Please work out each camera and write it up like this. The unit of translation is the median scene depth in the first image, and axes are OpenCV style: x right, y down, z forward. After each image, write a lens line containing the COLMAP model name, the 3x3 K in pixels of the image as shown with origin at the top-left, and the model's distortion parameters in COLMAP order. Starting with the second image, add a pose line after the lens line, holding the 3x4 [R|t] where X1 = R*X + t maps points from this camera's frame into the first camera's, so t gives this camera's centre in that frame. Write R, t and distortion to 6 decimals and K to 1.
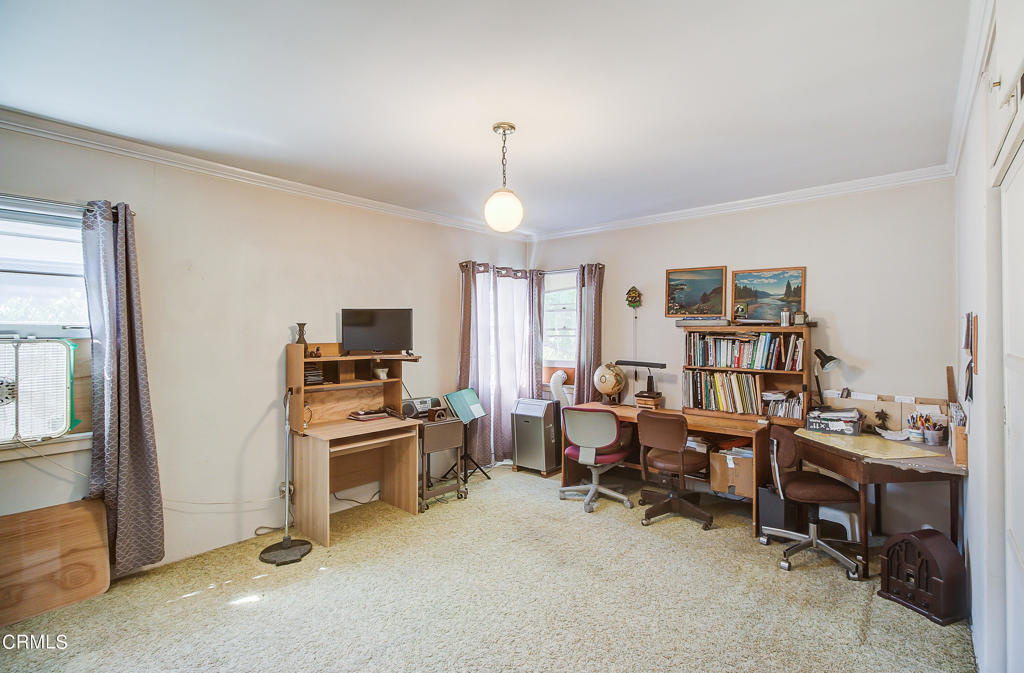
lens RADIAL K [[466.7, 0, 529.0], [0, 466.7, 331.3], [0, 0, 1]] dist [-0.018625, 0.013867]
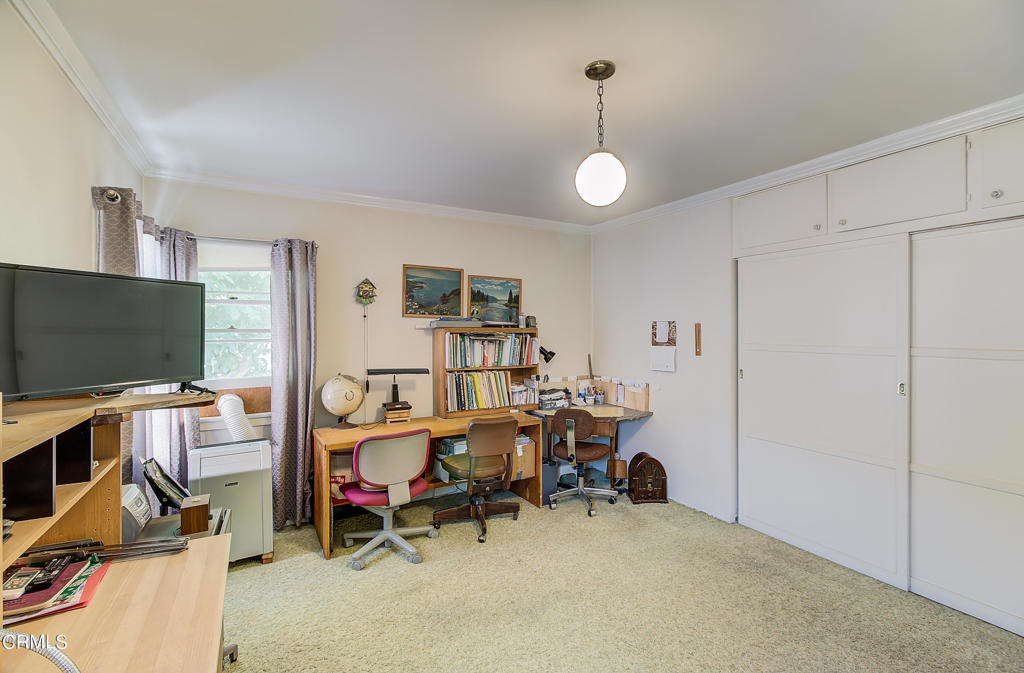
lens RADIAL K [[466.7, 0, 529.0], [0, 466.7, 331.3], [0, 0, 1]] dist [-0.018625, 0.013867]
pose [[0.341196, -0.003201, 0.939987, -0.521505], [0.004235, 0.999989, 0.001868, -0.003698], [-0.939983, 0.003344, 0.341205, 0.526014]]
